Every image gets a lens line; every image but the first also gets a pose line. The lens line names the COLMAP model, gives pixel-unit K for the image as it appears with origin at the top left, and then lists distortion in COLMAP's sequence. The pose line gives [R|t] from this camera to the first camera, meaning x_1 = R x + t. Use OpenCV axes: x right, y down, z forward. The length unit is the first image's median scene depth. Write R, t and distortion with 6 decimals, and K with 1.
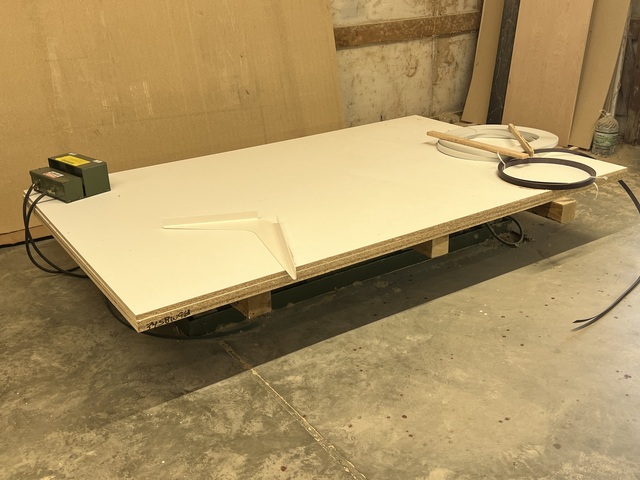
lens RADIAL K [[692.7, 0, 320.4], [0, 692.7, 241.8], [0, 0, 1]] dist [0.025392, 0.000000]
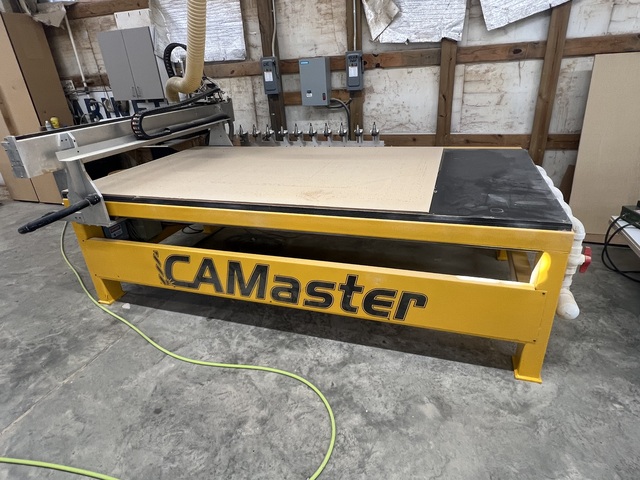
lens RADIAL K [[377.9, 0, 317.8], [0, 377.9, 240.0], [0, 0, 1]] dist [-0.008724, 0.003631]
pose [[0.595889, 0.318741, -0.737103, -0.204649], [-0.266529, 0.944330, 0.192883, -0.008888], [0.757548, 0.081522, 0.647670, -0.102872]]
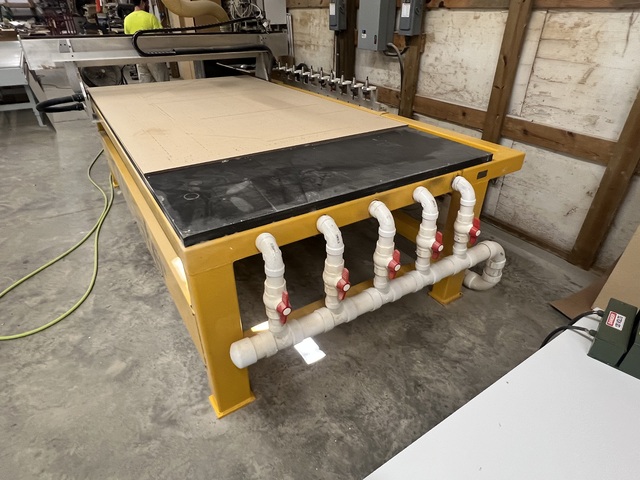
lens RADIAL K [[377.9, 0, 319.2], [0, 377.9, 242.7], [0, 0, 1]] dist [-0.008724, 0.003631]
pose [[-0.023722, 0.540984, -0.840698, -0.059428], [-0.395021, 0.767431, 0.504983, -0.279650], [0.918366, 0.344072, 0.195495, 0.589101]]
